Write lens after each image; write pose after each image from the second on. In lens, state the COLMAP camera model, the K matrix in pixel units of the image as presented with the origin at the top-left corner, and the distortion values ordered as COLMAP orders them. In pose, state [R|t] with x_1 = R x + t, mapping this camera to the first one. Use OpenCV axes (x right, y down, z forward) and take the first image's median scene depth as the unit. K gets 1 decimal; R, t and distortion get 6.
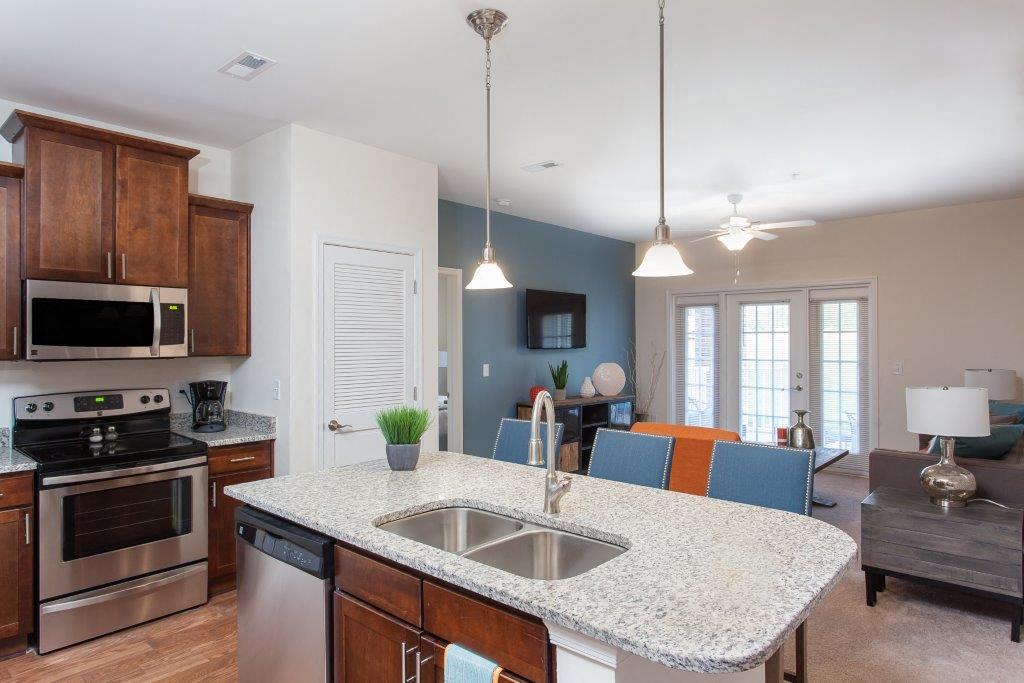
lens RADIAL K [[613.0, 0, 502.9], [0, 613.0, 338.4], [0, 0, 1]] dist [-0.005854, 0.000636]
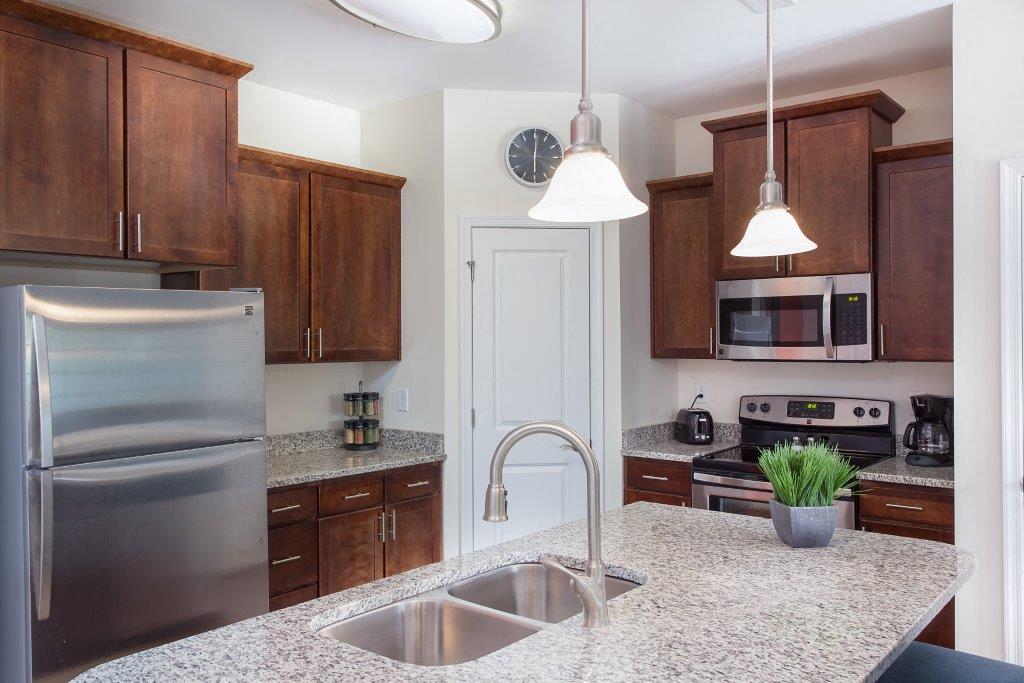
lens RADIAL K [[815.0, 0, 507.7], [0, 815.0, 344.5], [0, 0, 1]] dist [0.006709, -0.000639]
pose [[0.046752, 0.006340, -0.998886, 0.515414], [0.007457, 0.999950, 0.006696, -0.001025], [0.998879, -0.007762, 0.046702, 0.509871]]
